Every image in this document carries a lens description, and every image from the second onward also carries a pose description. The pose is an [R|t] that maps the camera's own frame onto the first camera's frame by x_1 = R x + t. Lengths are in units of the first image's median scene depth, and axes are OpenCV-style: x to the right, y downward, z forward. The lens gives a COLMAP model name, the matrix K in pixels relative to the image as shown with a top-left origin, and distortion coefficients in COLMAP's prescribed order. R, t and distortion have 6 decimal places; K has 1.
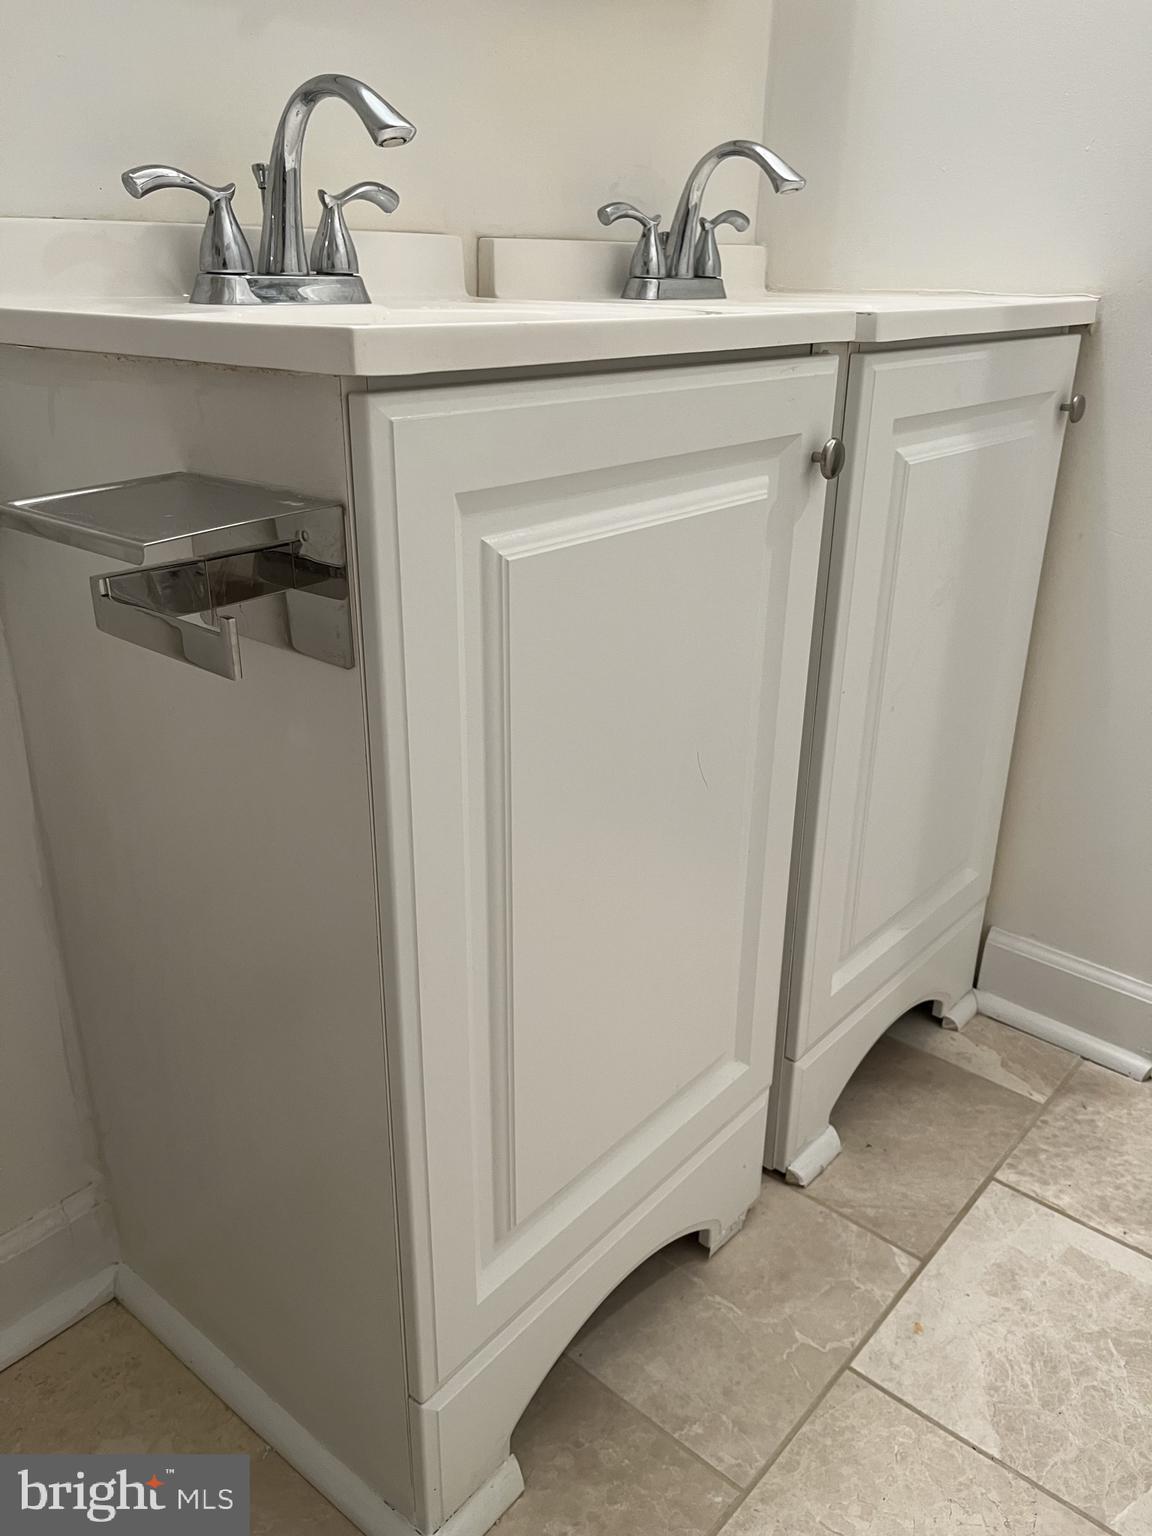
lens RADIAL K [[1182.9, 0, 572.1], [0, 1182.9, 764.9], [0, 0, 1]] dist [0.028486, -0.070249]
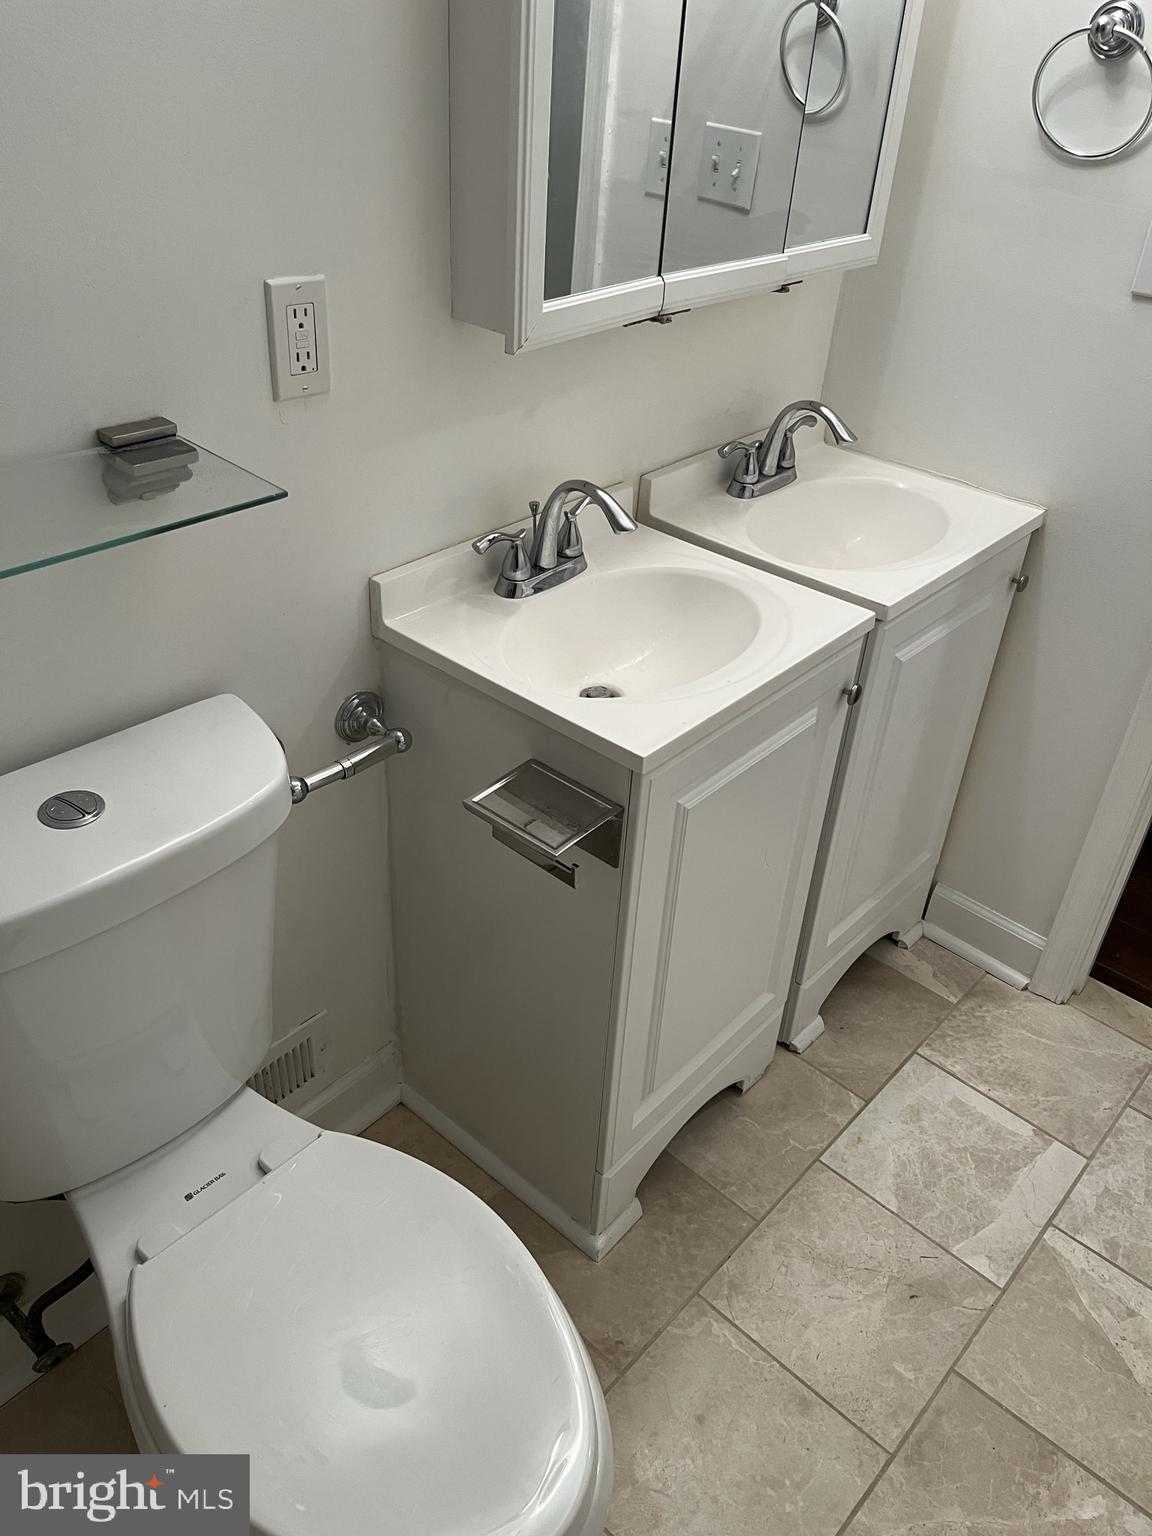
lens RADIAL K [[1182.9, 0, 573.7], [0, 1182.9, 765.1], [0, 0, 1]] dist [0.028486, -0.070249]
pose [[0.998945, 0.045871, 0.002257, -0.158899], [-0.045409, 0.979161, 0.197942, -0.392426], [0.006870, -0.197835, 0.980211, -0.607648]]
